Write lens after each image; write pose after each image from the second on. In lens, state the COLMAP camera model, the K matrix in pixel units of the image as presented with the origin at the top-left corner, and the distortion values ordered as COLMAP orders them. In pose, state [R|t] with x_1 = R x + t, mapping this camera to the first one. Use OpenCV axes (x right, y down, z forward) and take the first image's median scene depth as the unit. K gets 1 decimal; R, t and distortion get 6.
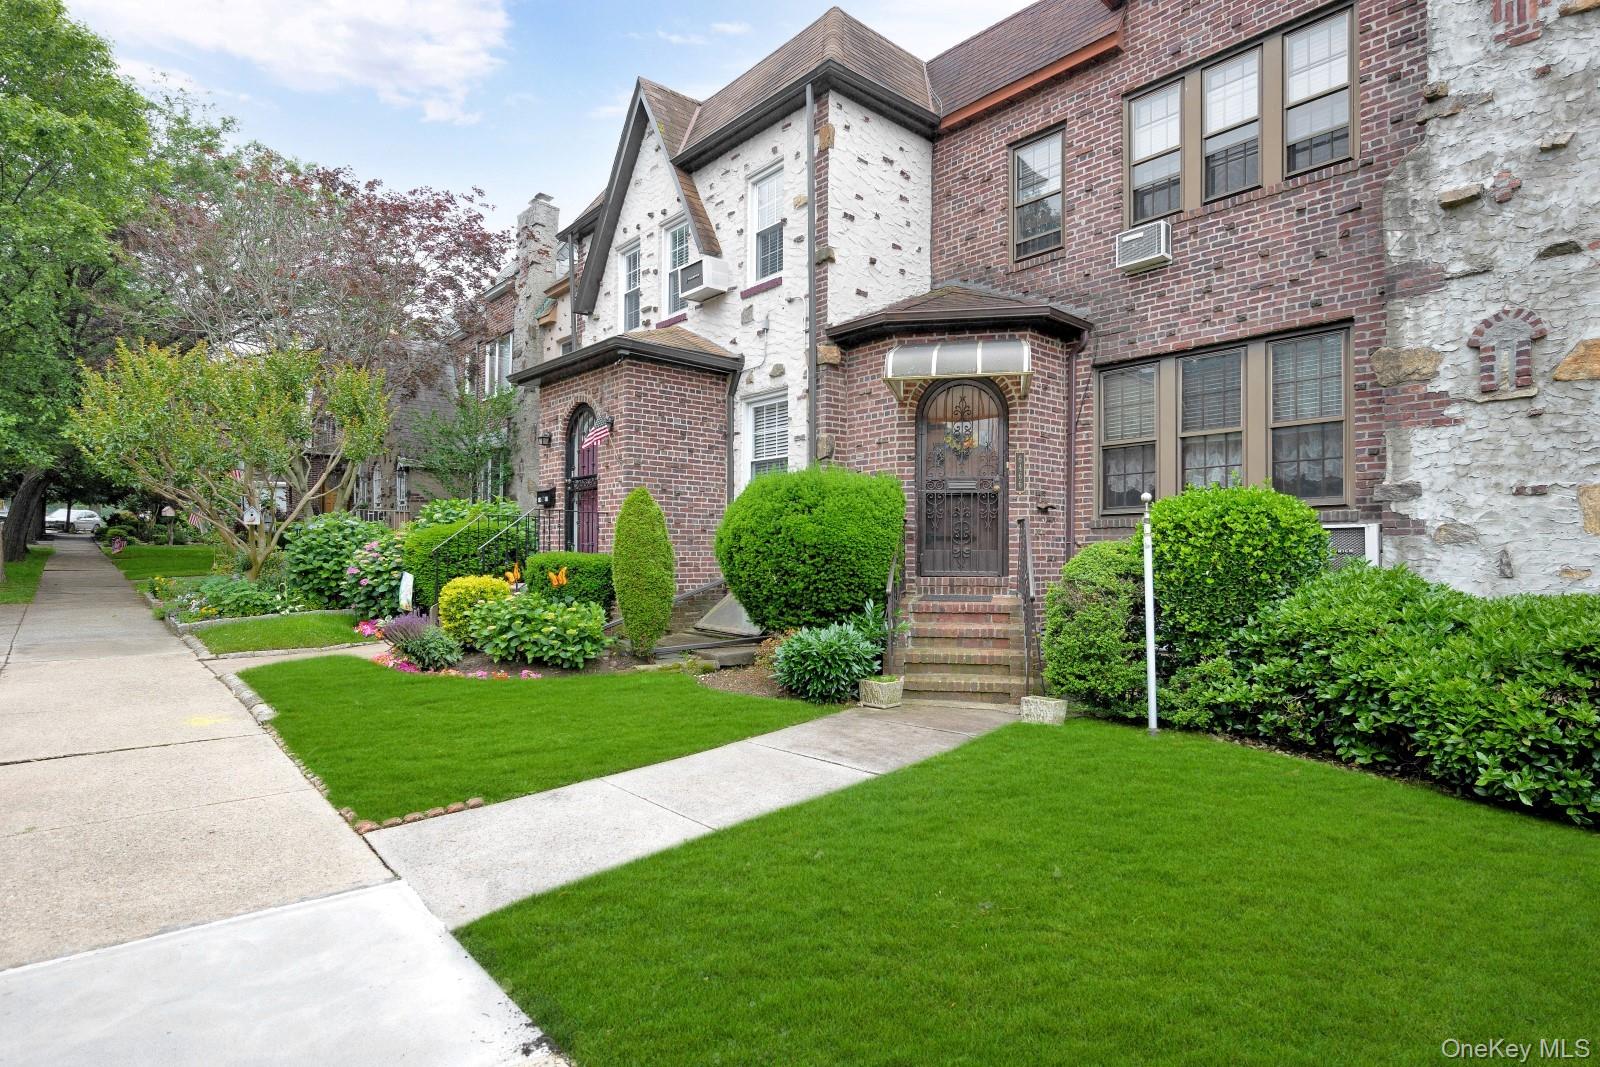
lens RADIAL K [[790.4, 0, 800.0], [0, 790.4, 533.5], [0, 0, 1]] dist [-0.015138, 0.001187]
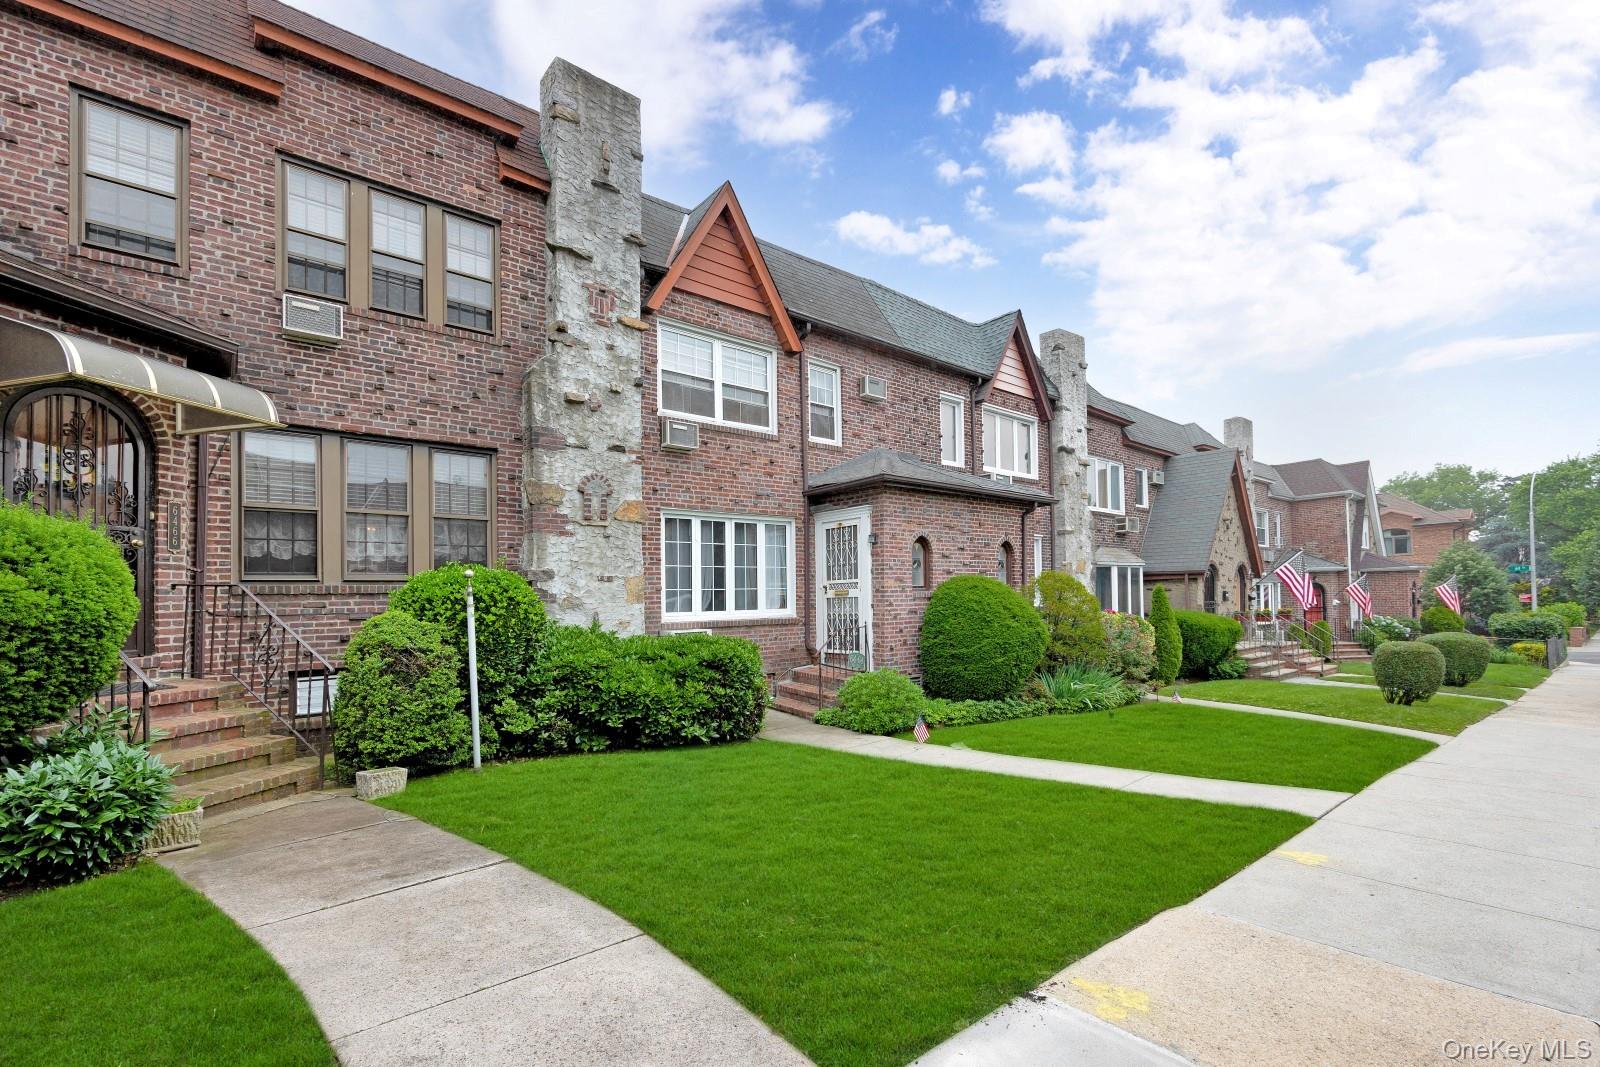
lens RADIAL K [[649.5, 0, 799.3], [0, 649.5, 585.4], [0, 0, 1]] dist [-0.000211, -0.000366]
pose [[0.078341, 0.020916, 0.996707, -0.451340], [-0.010933, 0.999738, -0.020120, -0.012987], [-0.996867, -0.009320, 0.078550, 0.392704]]
